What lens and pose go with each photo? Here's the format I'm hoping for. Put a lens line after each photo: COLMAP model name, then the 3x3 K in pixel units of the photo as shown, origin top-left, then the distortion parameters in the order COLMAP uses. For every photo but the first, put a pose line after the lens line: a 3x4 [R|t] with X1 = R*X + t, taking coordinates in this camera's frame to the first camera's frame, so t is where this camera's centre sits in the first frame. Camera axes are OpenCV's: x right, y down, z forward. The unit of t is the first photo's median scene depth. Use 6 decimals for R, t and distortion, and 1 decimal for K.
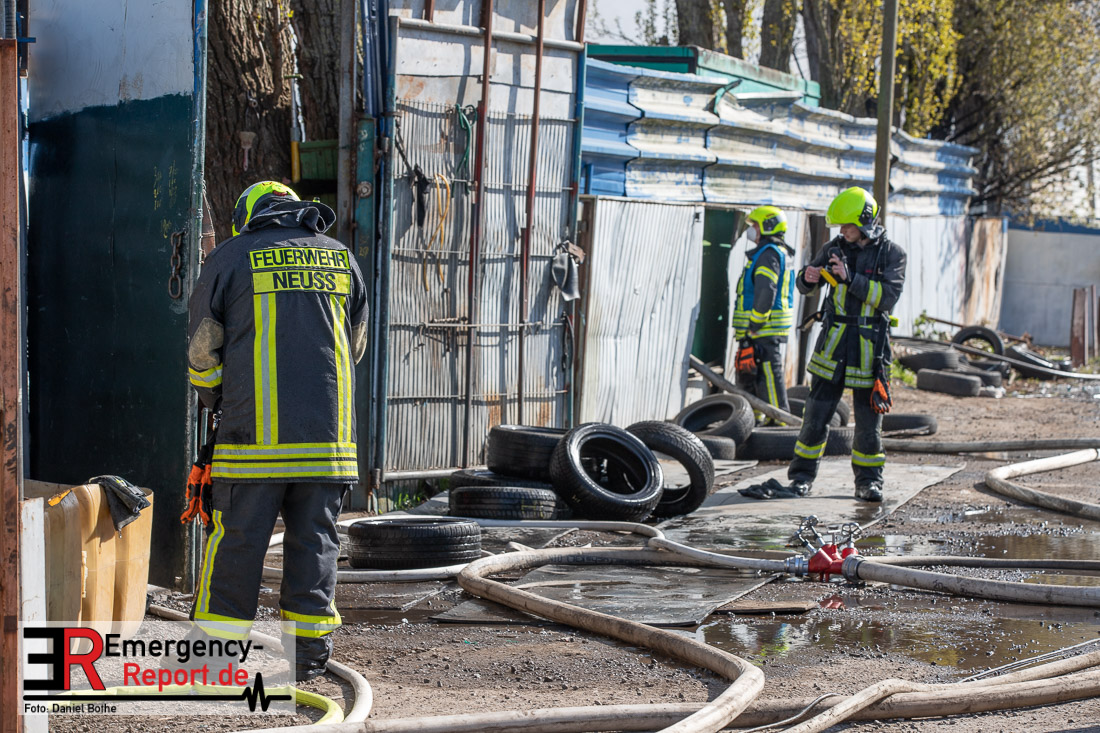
lens RADIAL K [[3737.7, 0, 549.0], [0, 3737.7, 363.8], [0, 0, 1]] dist [0.168792, 0.000000]
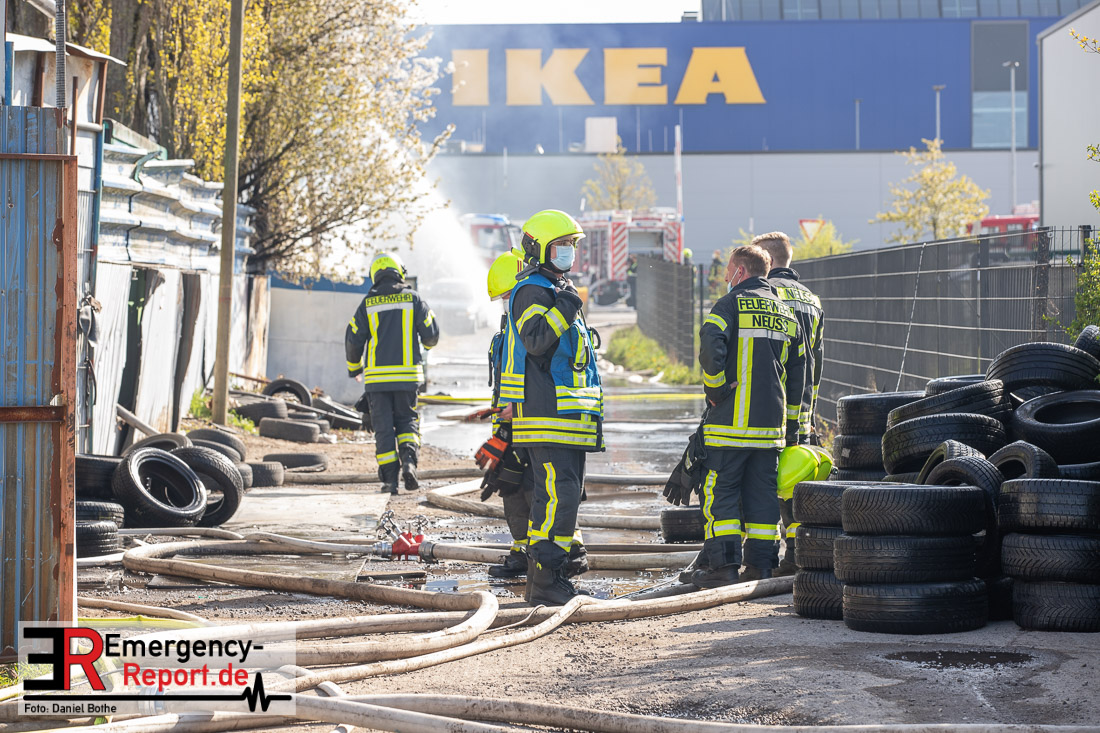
lens RADIAL K [[4315.9, 0, 550.6], [0, 4315.9, 368.0], [0, 0, 1]] dist [0.330787, 0.000000]
pose [[0.972527, -0.008930, 0.232619, -0.134662], [0.013111, 0.999779, -0.016435, 0.010768], [-0.232421, 0.019033, 0.972429, -0.269587]]
